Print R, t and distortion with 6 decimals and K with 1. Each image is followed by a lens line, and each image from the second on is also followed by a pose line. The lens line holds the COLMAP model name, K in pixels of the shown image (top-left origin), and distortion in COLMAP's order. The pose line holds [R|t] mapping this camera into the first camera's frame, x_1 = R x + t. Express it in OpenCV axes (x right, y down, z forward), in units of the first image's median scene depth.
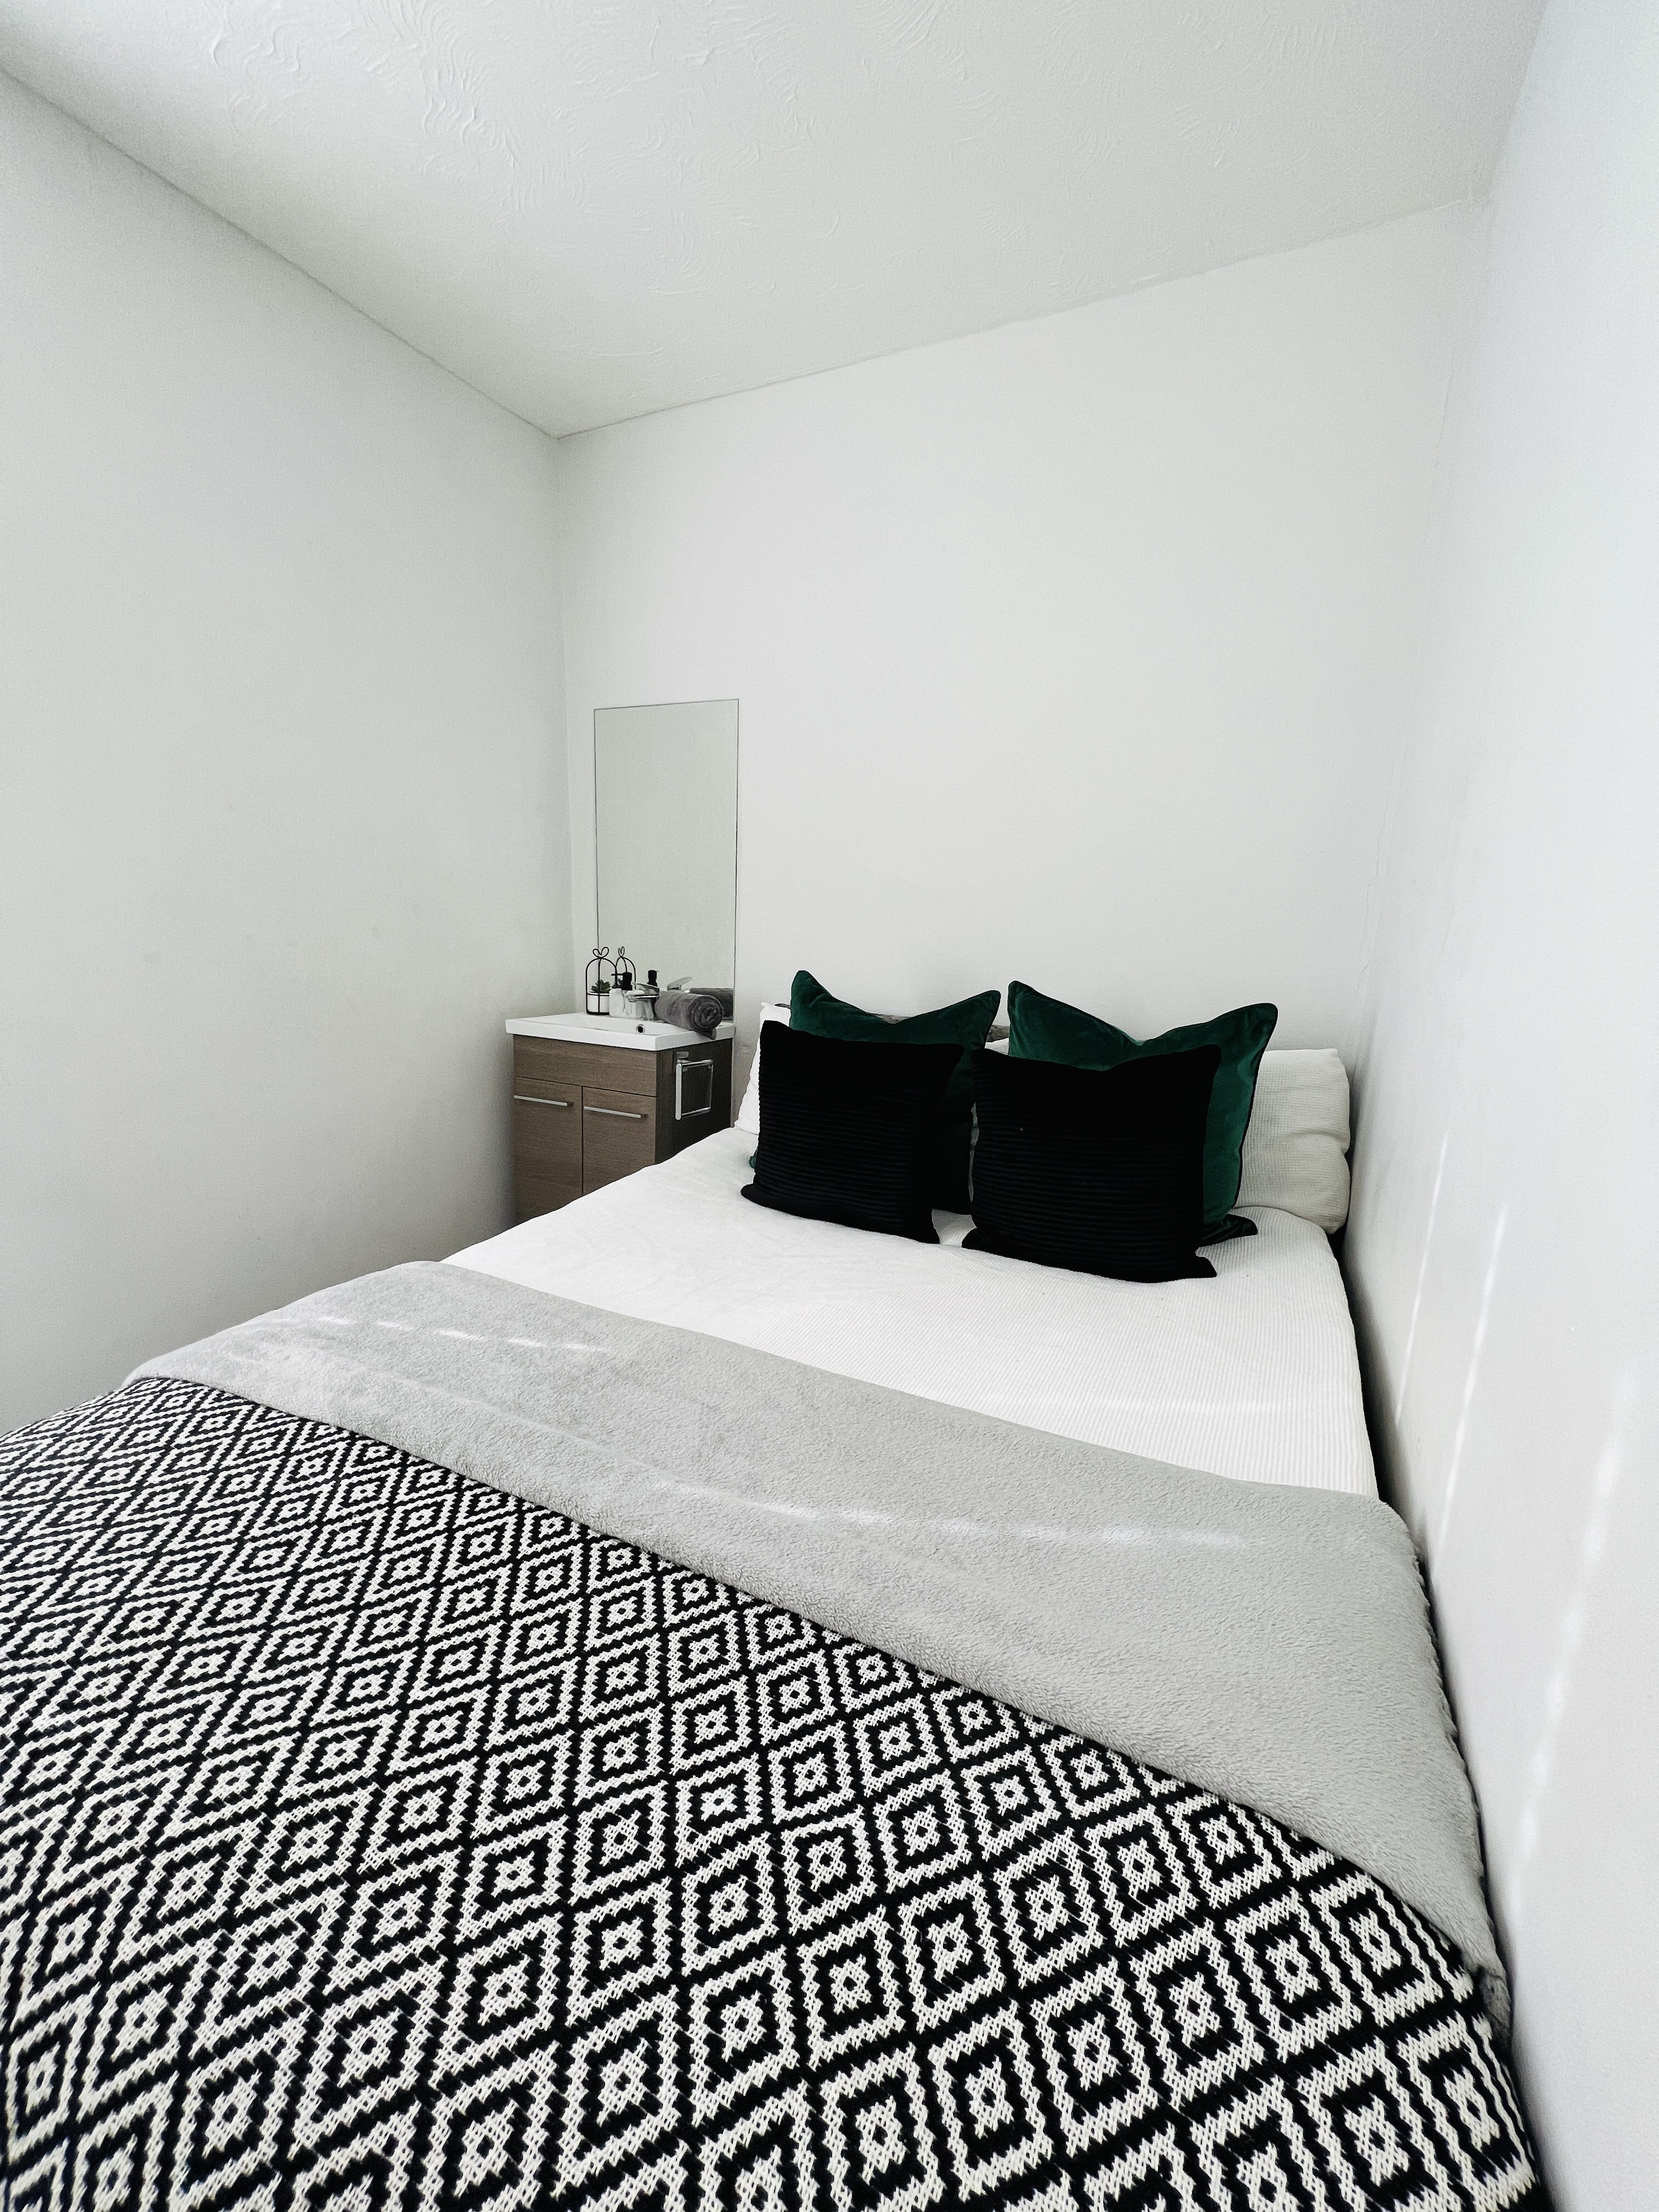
lens RADIAL K [[882.5, 0, 827.4], [0, 882.5, 1116.6], [0, 0, 1]] dist [-0.001239, -0.000051]
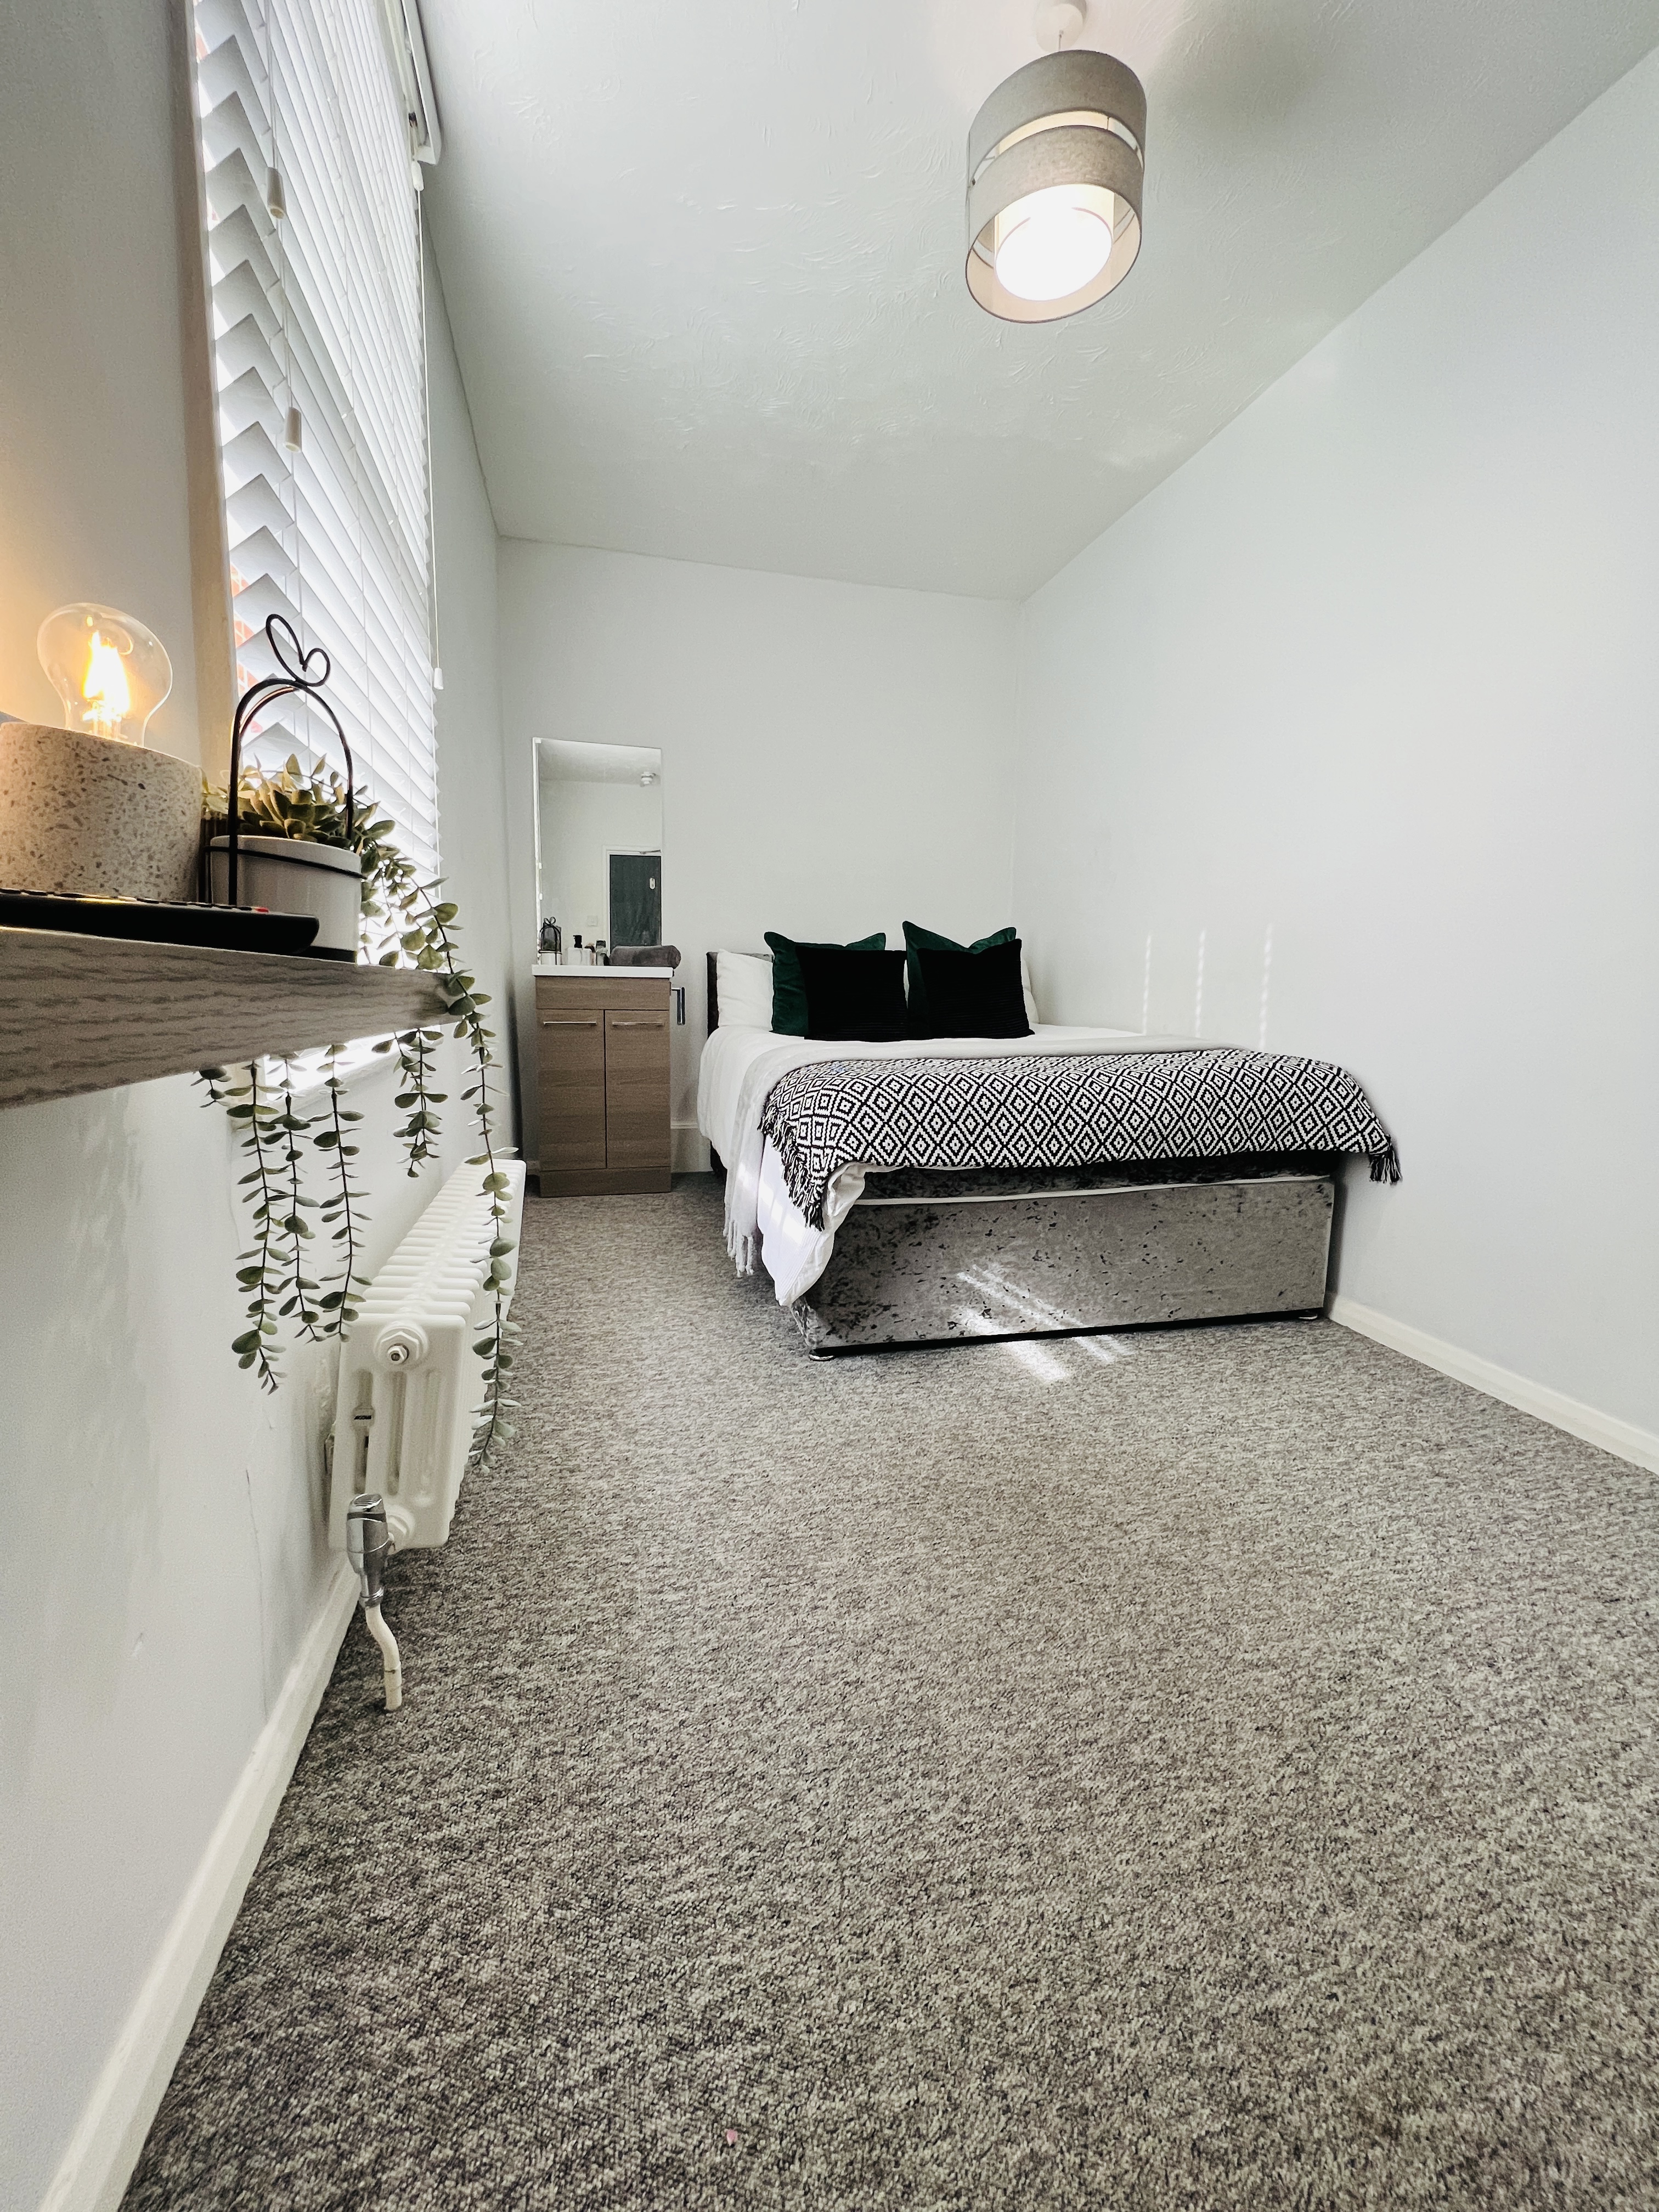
lens RADIAL K [[885.8, 0, 830.9], [0, 885.8, 1101.1], [0, 0, 1]] dist [-0.003745, 0.000986]
pose [[0.750776, -0.103560, 0.652389, -1.242491], [0.159777, 0.986777, -0.027233, 0.269484], [-0.640942, 0.124683, 0.757395, -0.339163]]
